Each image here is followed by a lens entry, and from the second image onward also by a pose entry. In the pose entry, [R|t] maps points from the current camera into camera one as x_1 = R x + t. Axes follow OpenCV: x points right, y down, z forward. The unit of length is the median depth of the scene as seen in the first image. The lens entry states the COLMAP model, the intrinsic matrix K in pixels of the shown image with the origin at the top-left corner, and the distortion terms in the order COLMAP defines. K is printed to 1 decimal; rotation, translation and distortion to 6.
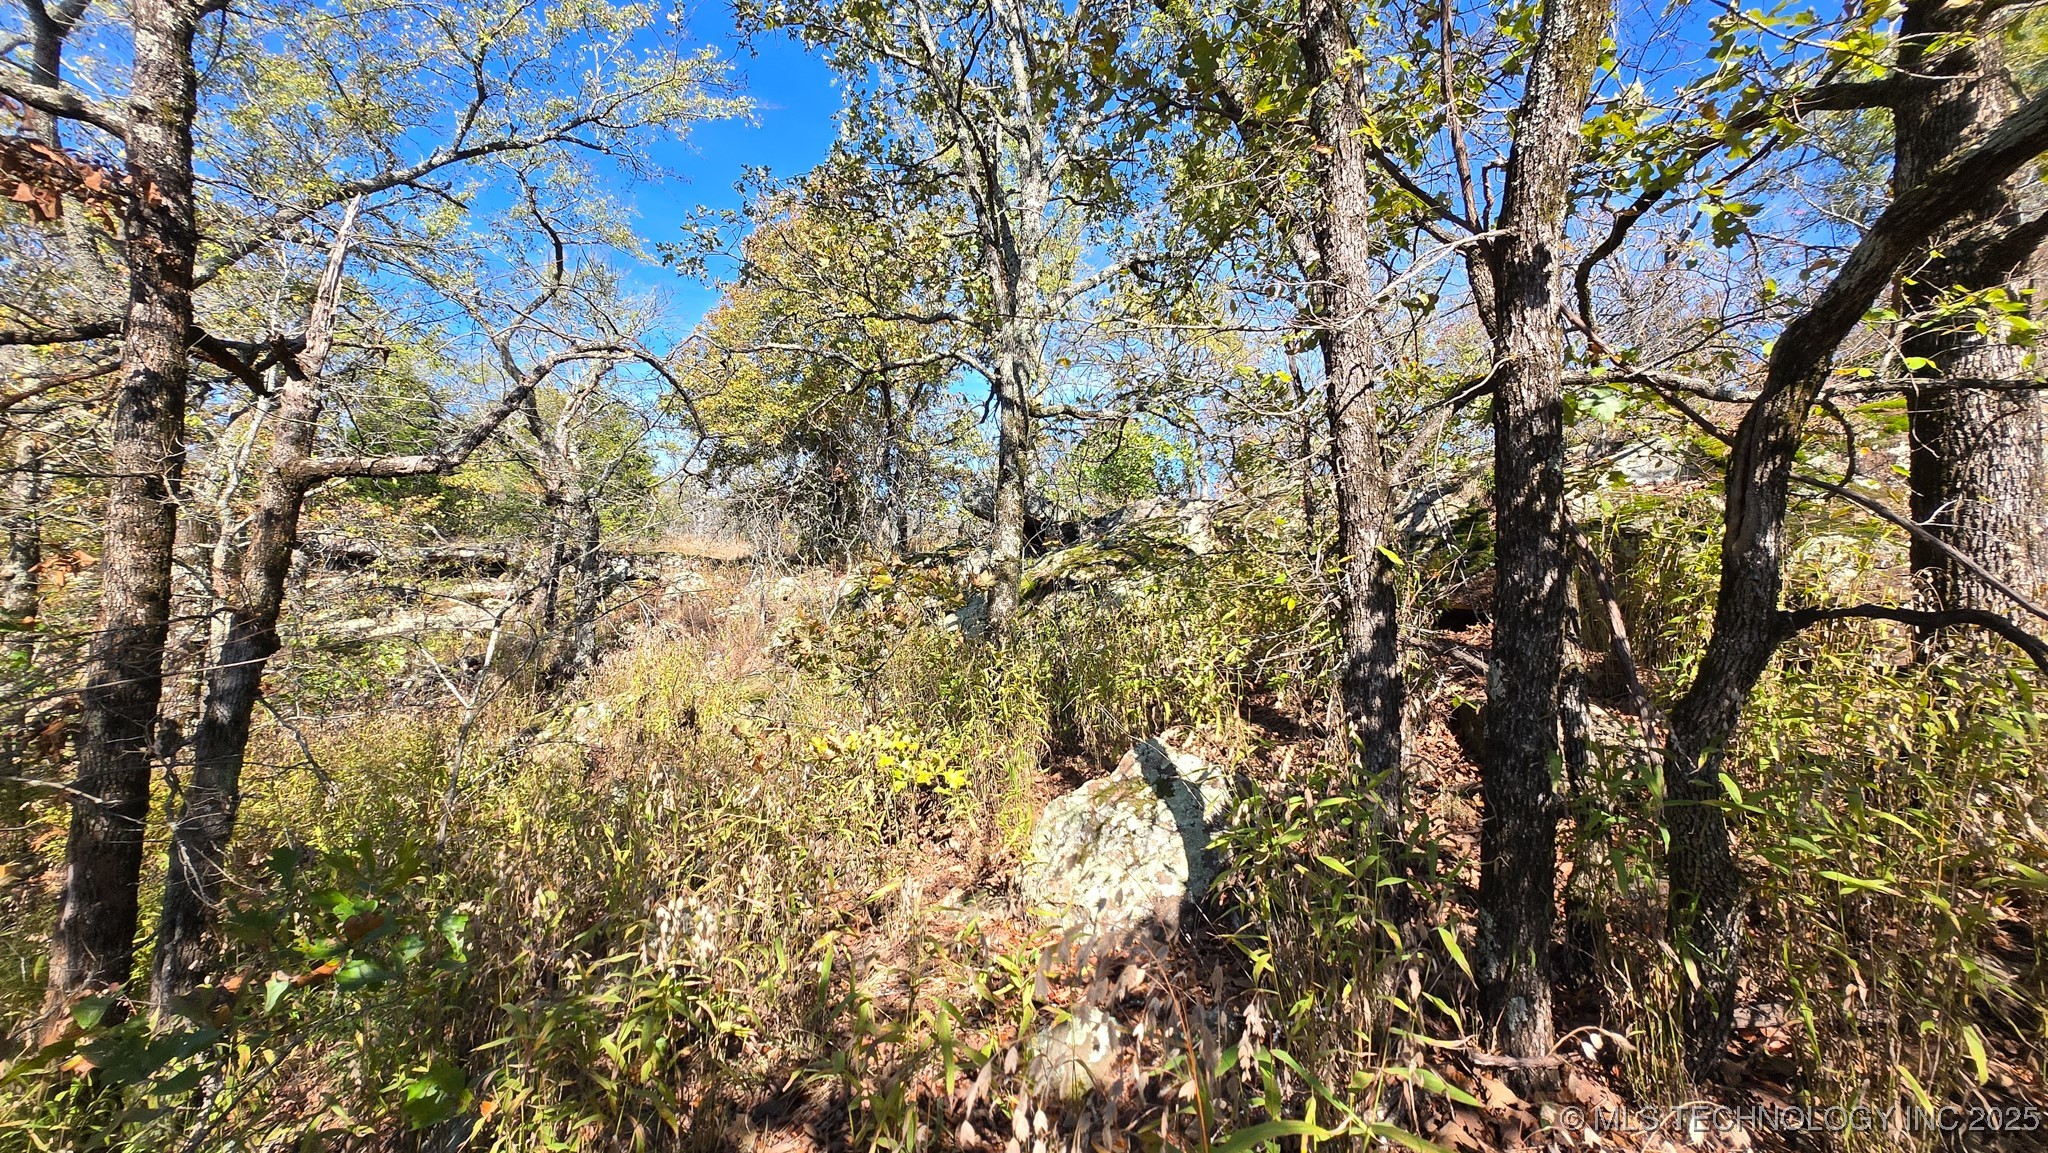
lens RADIAL K [[811.5, 0, 1023.4], [0, 811.5, 581.4], [0, 0, 1]] dist [0.005681, -0.001948]
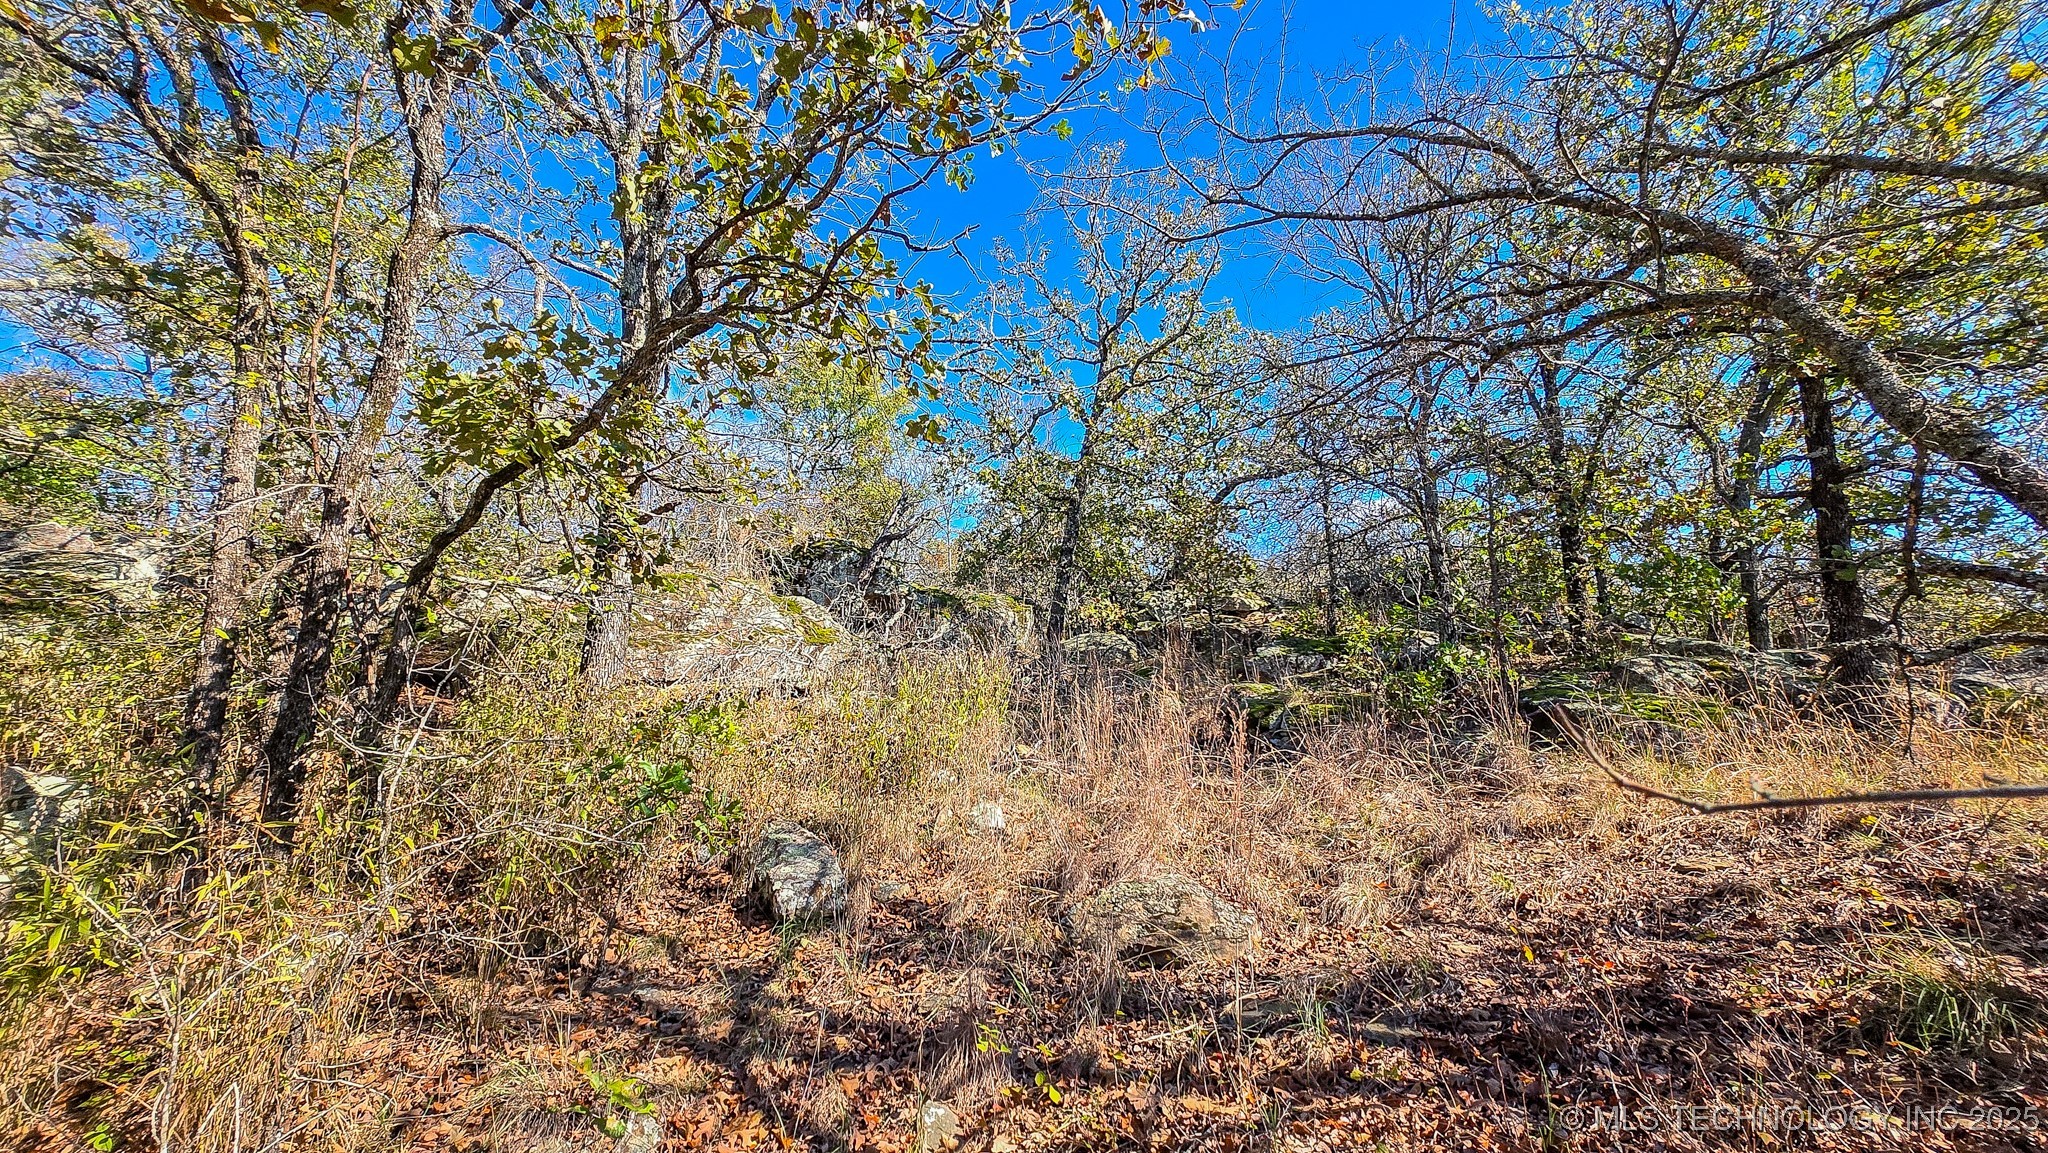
lens RADIAL K [[811.5, 0, 1023.1], [0, 811.5, 571.0], [0, 0, 1]] dist [0.005681, -0.001948]
pose [[0.517046, 0.163796, 0.840139, -0.209298], [-0.072106, 0.986366, -0.147929, -0.026862], [-0.852915, 0.015906, 0.521807, -1.563170]]
